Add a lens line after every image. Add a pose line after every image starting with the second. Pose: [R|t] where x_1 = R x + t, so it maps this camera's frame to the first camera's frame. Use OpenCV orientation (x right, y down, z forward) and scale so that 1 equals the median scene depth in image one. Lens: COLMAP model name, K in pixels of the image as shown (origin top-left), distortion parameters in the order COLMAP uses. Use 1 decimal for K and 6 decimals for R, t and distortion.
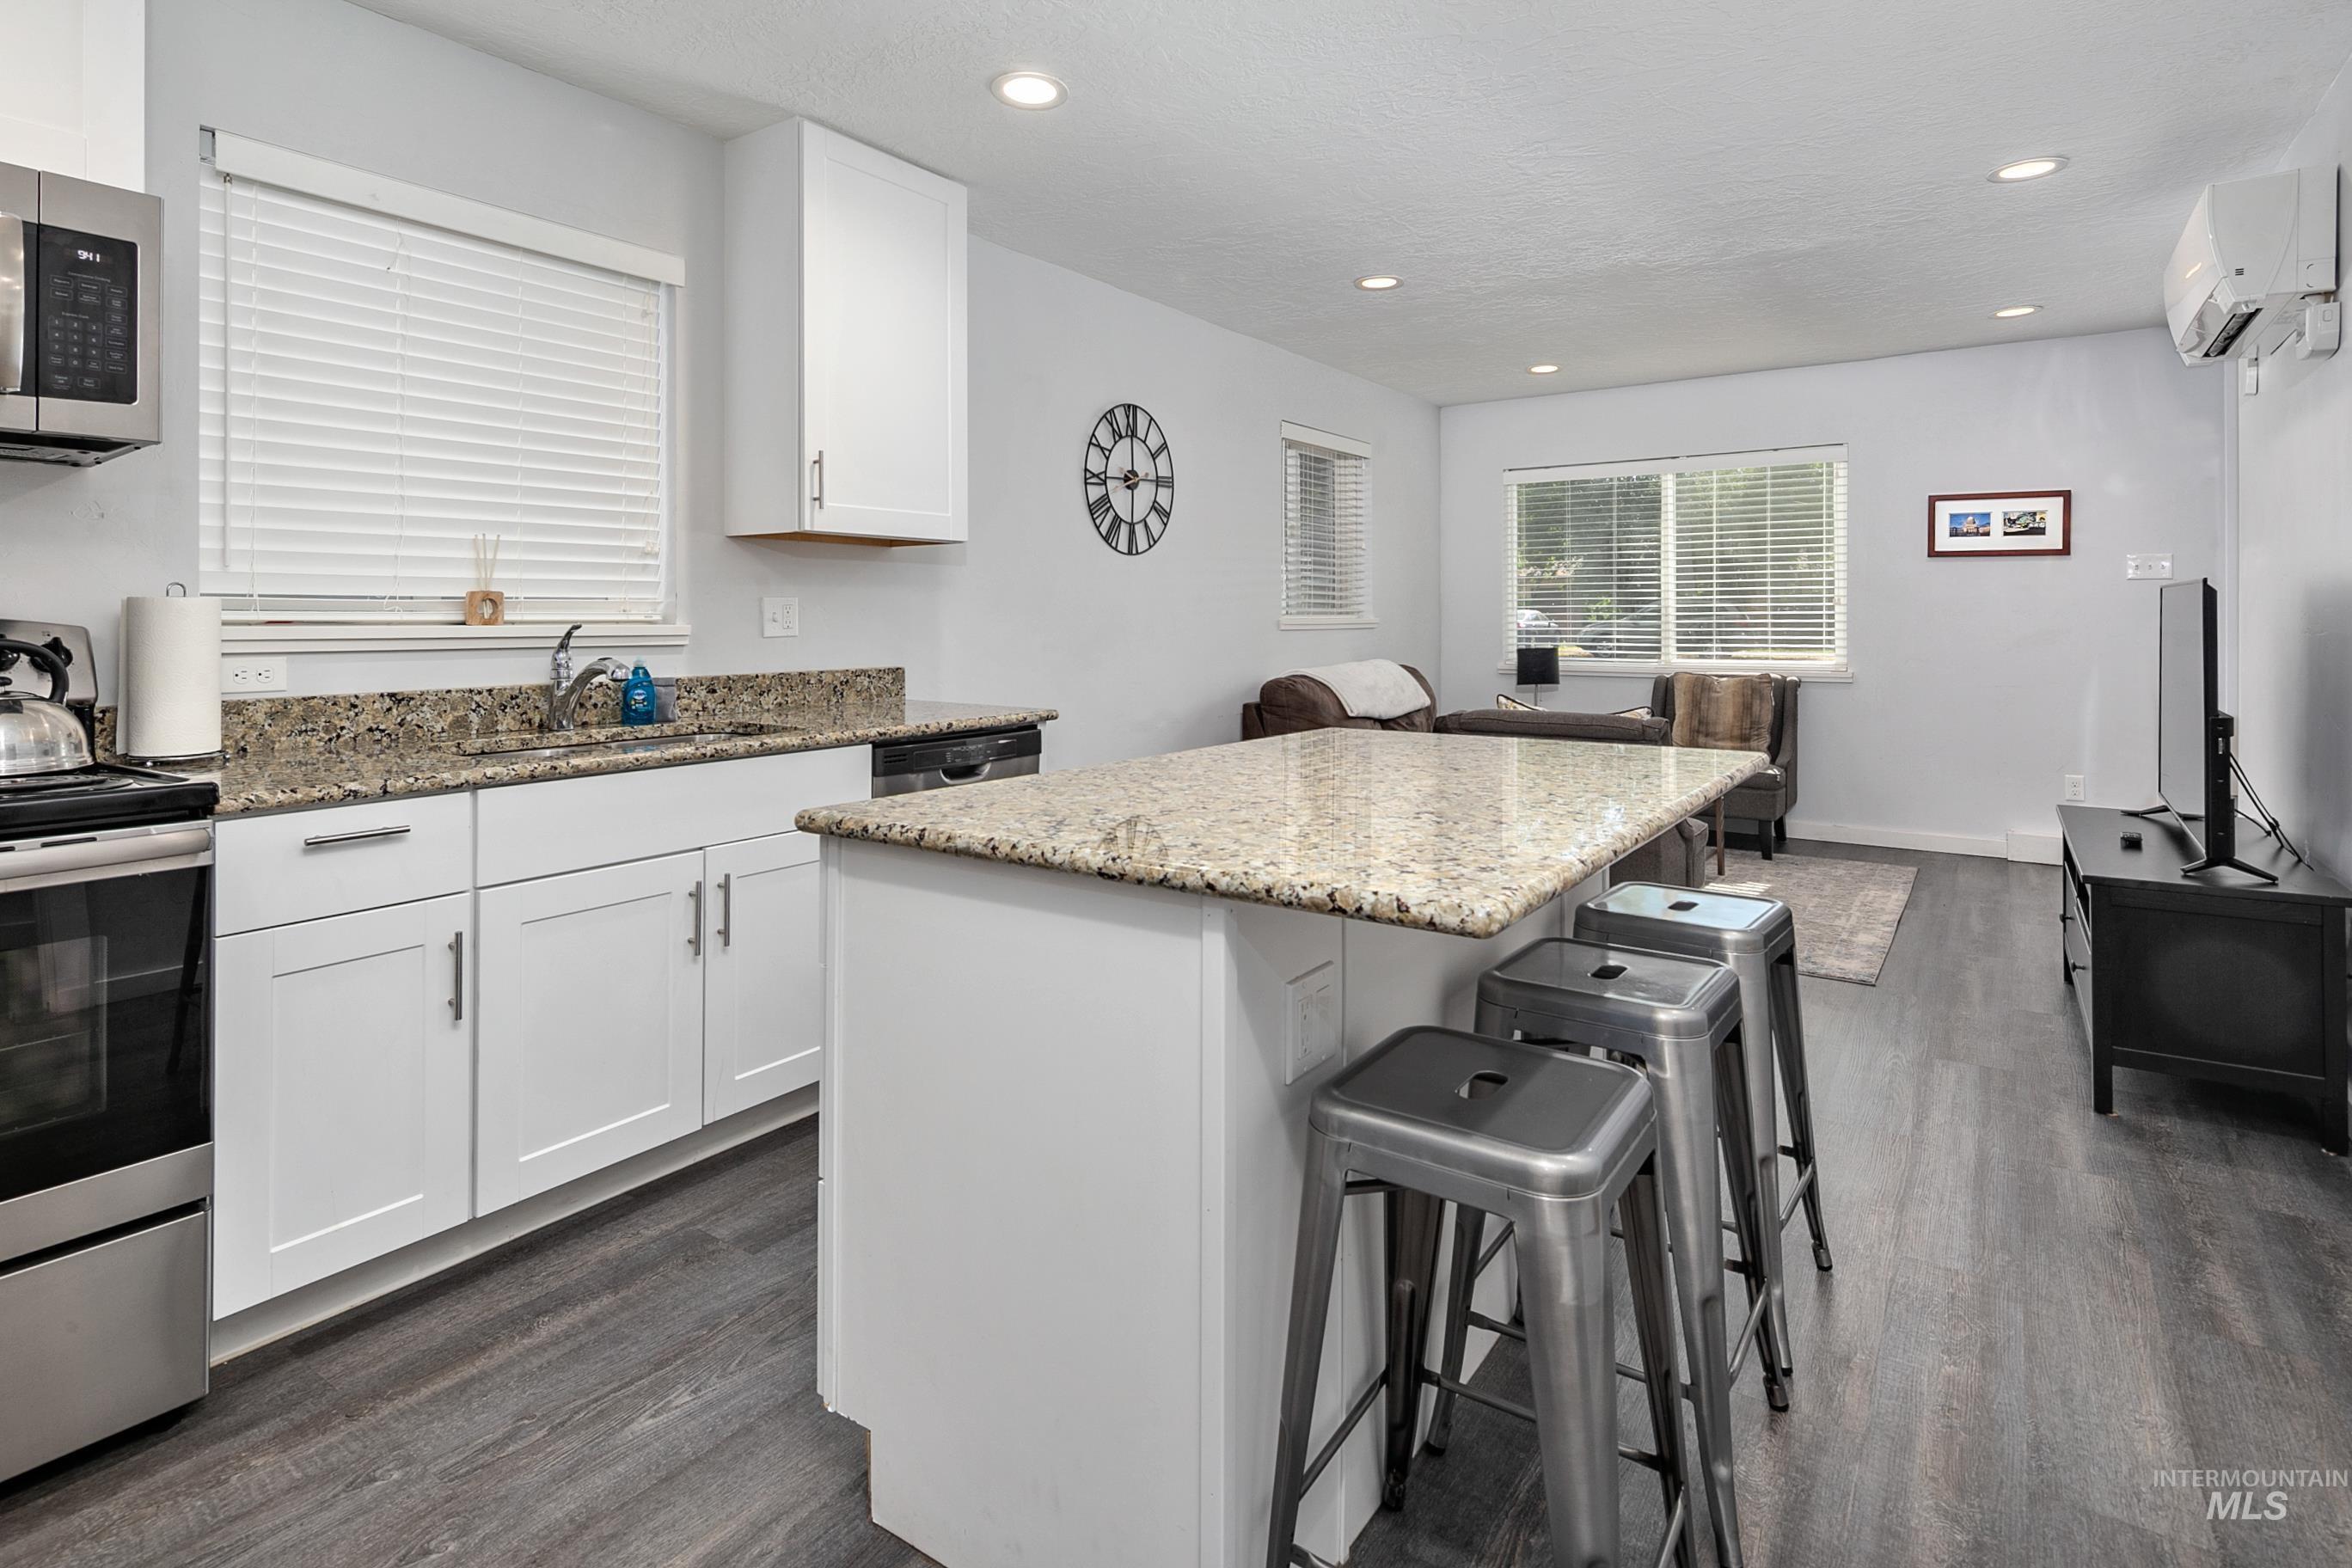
lens RADIAL K [[1227.6, 0, 1131.0], [0, 1227.6, 602.9], [0, 0, 1]] dist [0.000930, 0.000075]
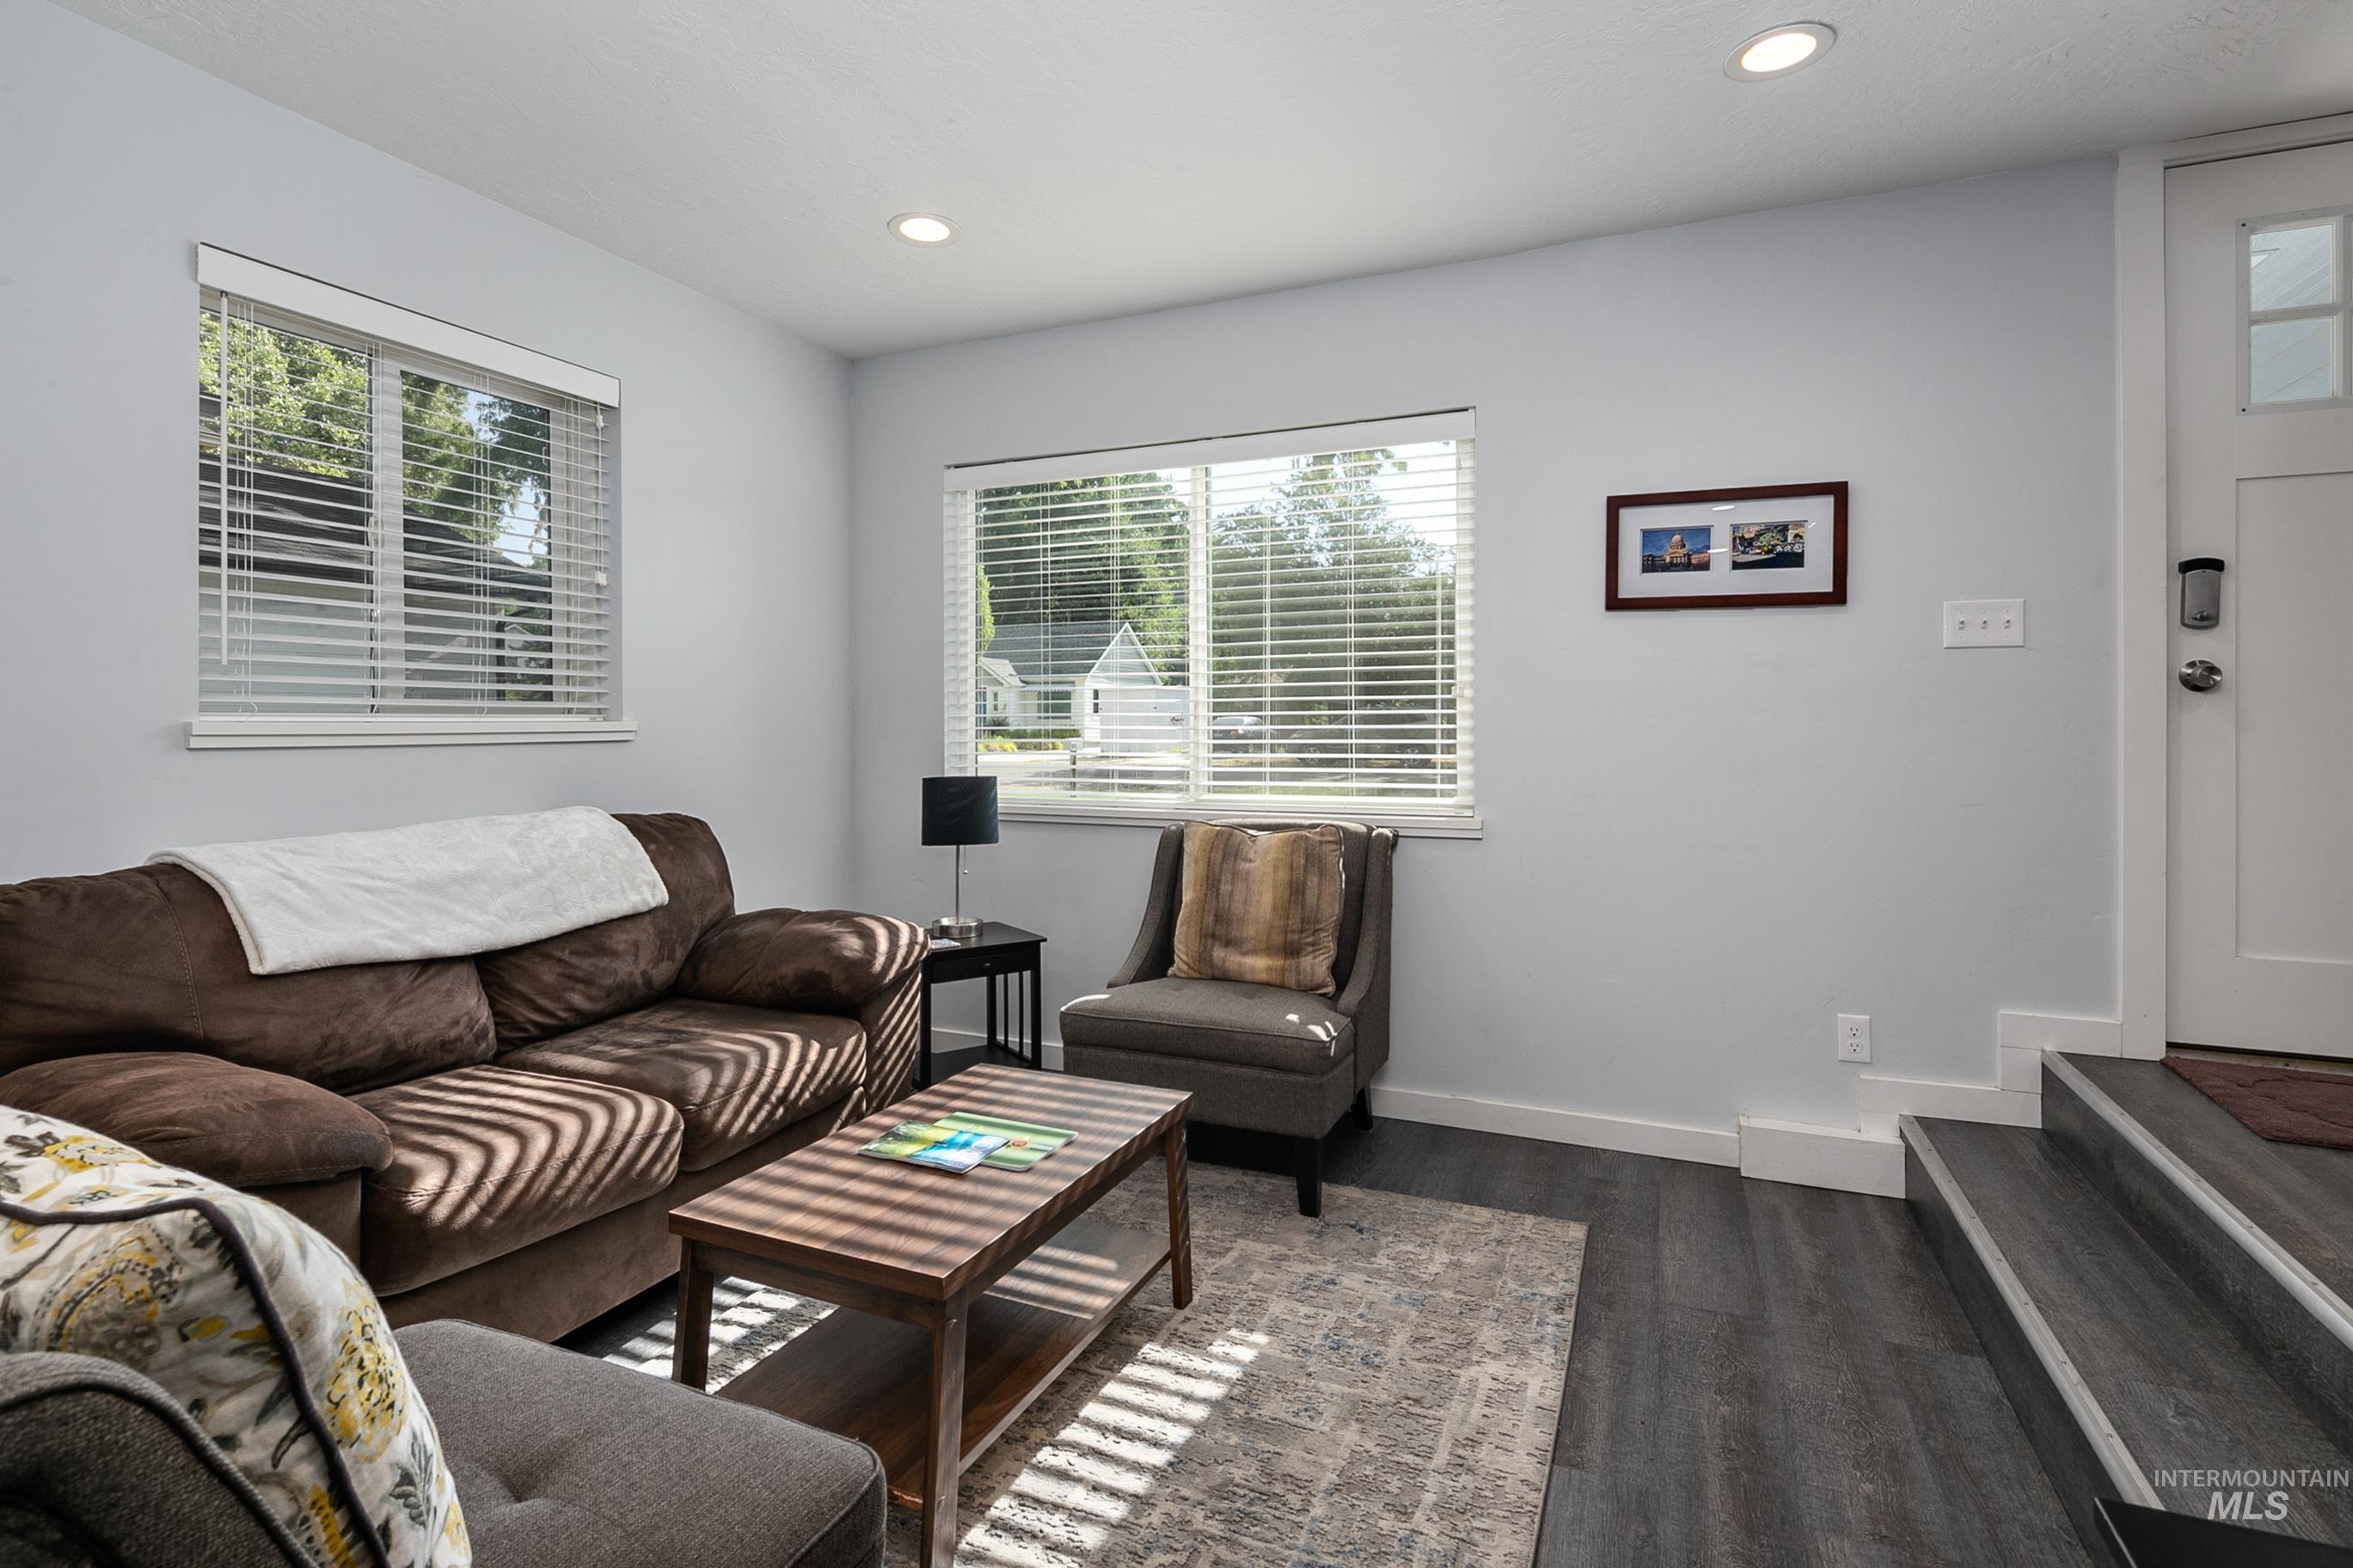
lens RADIAL K [[1189.9, 0, 1107.2], [0, 1189.9, 708.8], [0, 0, 1]] dist [-0.013742, -0.001021]
pose [[0.982436, 0.002281, 0.186585, 0.404125], [-0.002019, 0.999997, -0.001595, 0.009883], [-0.186588, 0.001191, 0.982438, 0.635293]]
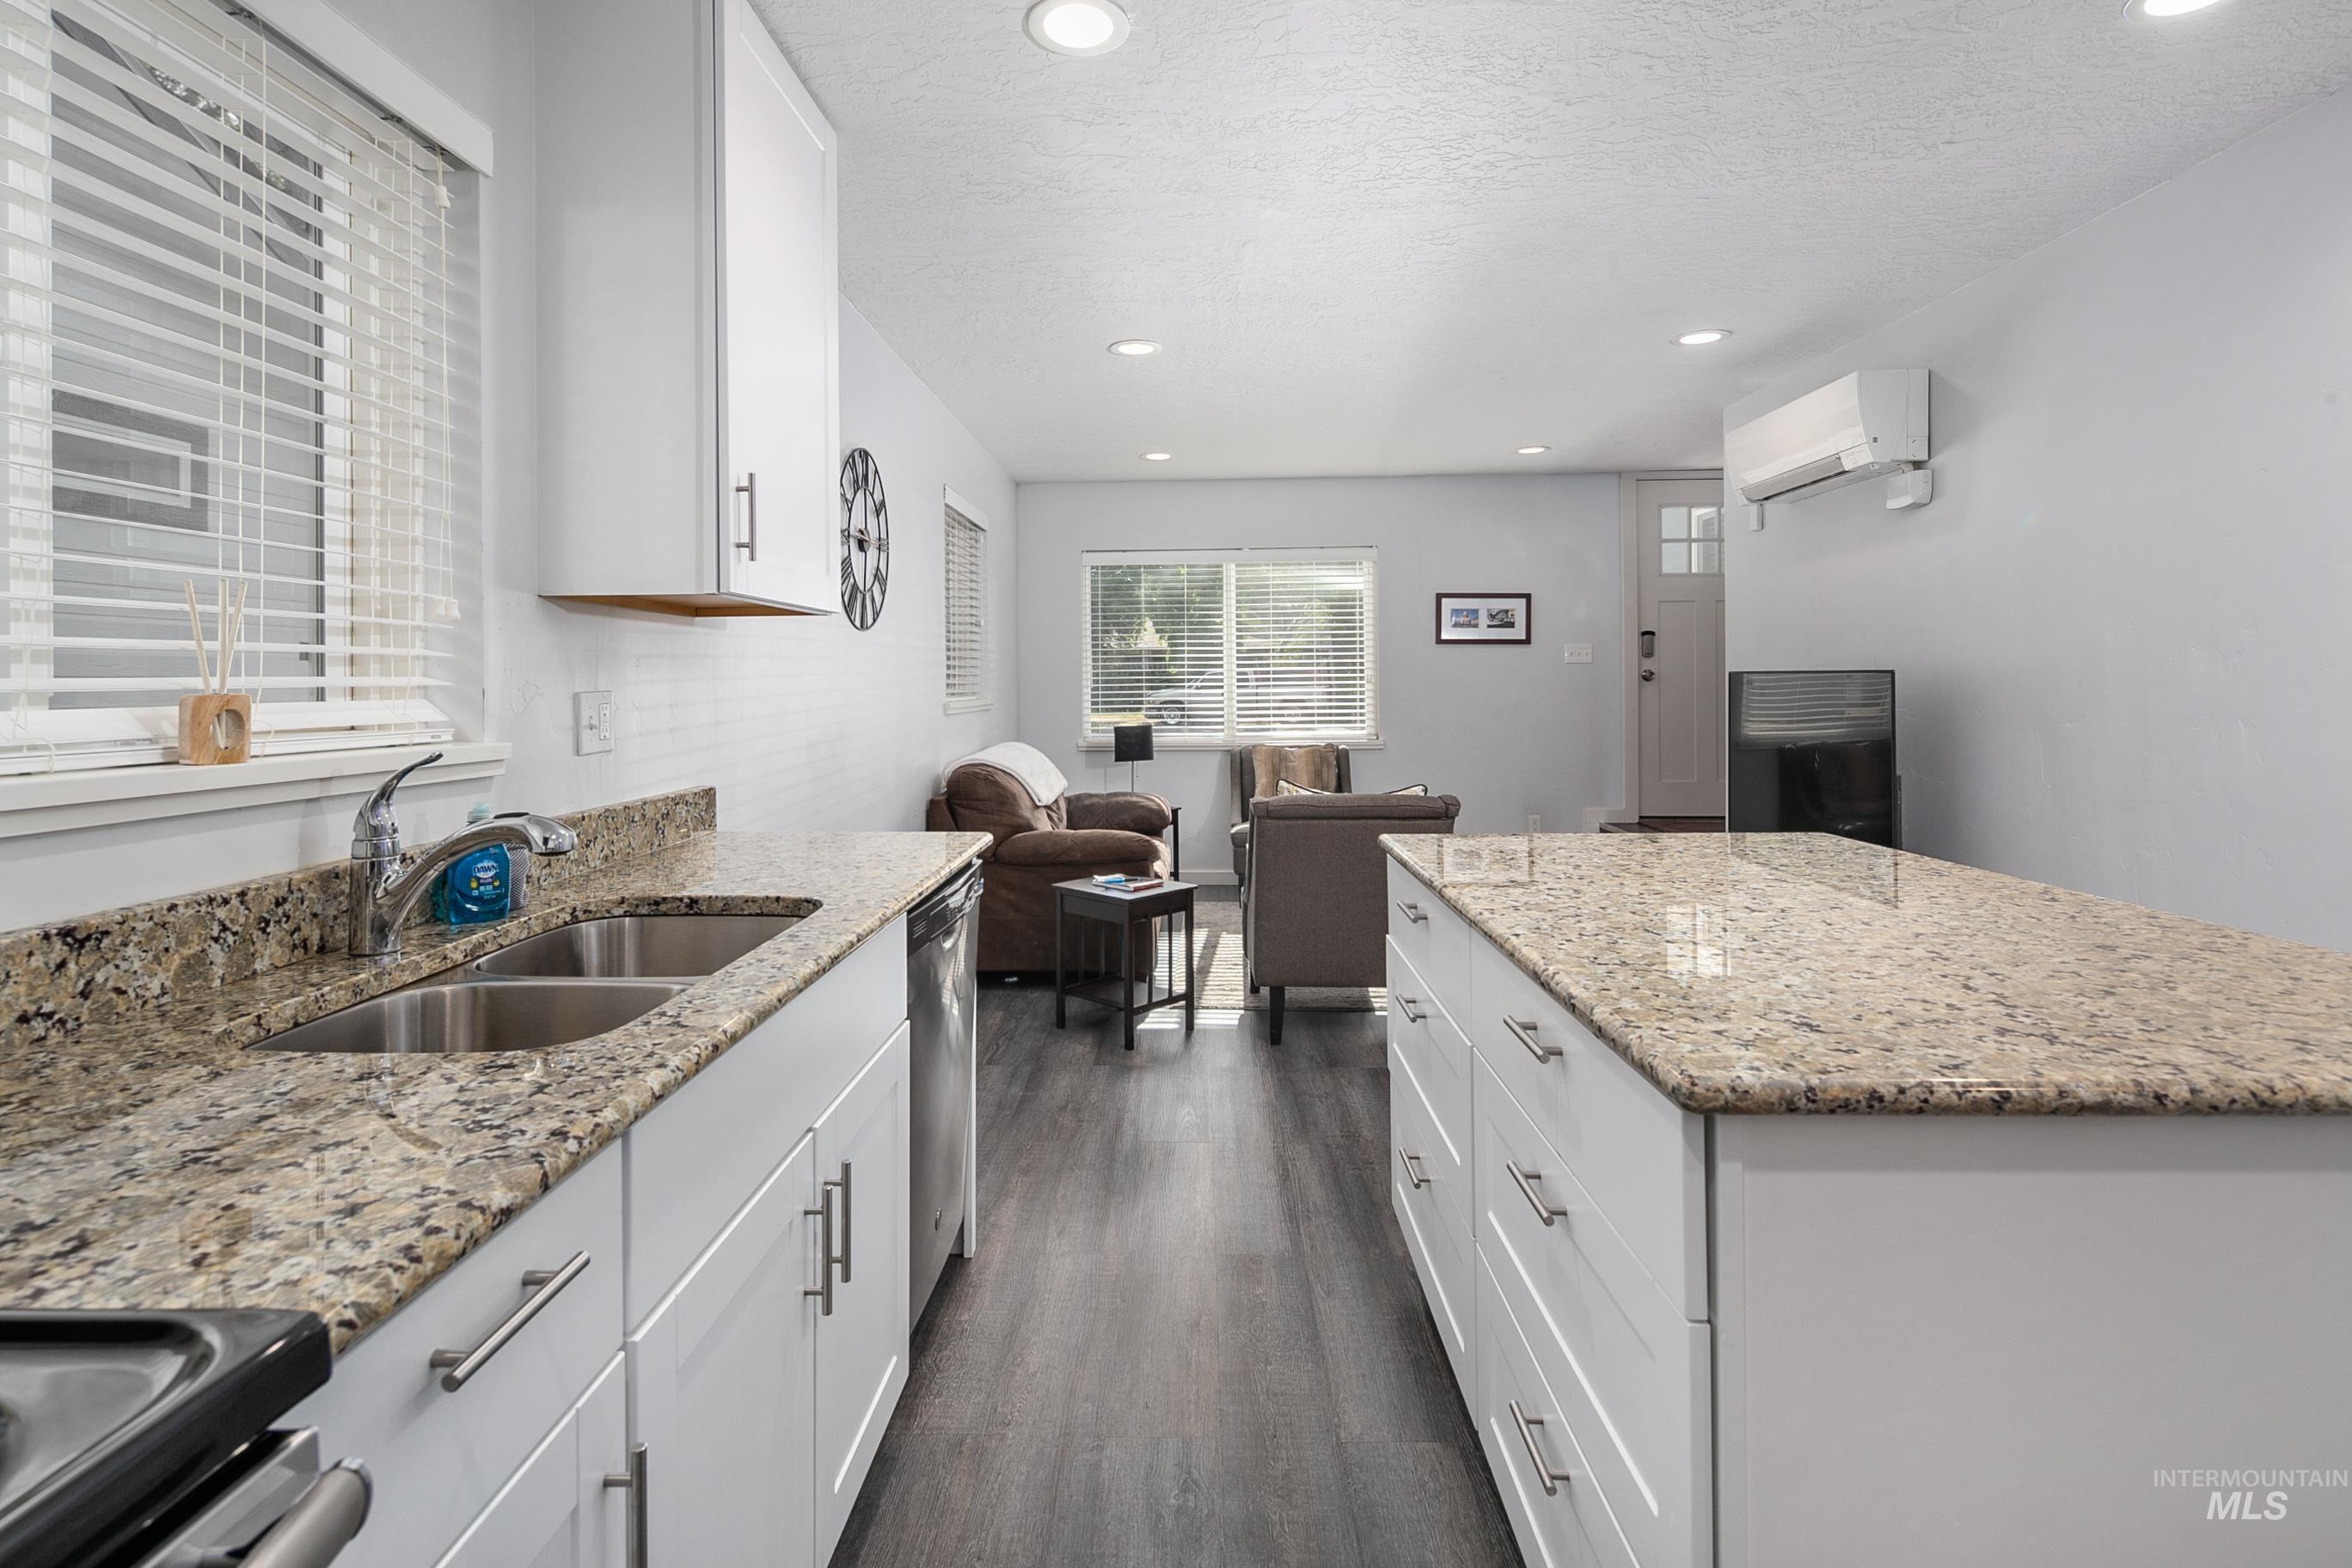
lens RADIAL K [[1174.9, 0, 1172.6], [0, 1174.9, 673.3], [0, 0, 1]] dist [-0.003027, -0.001923]
pose [[0.828112, -0.000829, 0.560562, -0.267789], [0.001108, 0.999999, -0.000157, -0.009913], [-0.560562, 0.000751, 0.828112, 0.222335]]
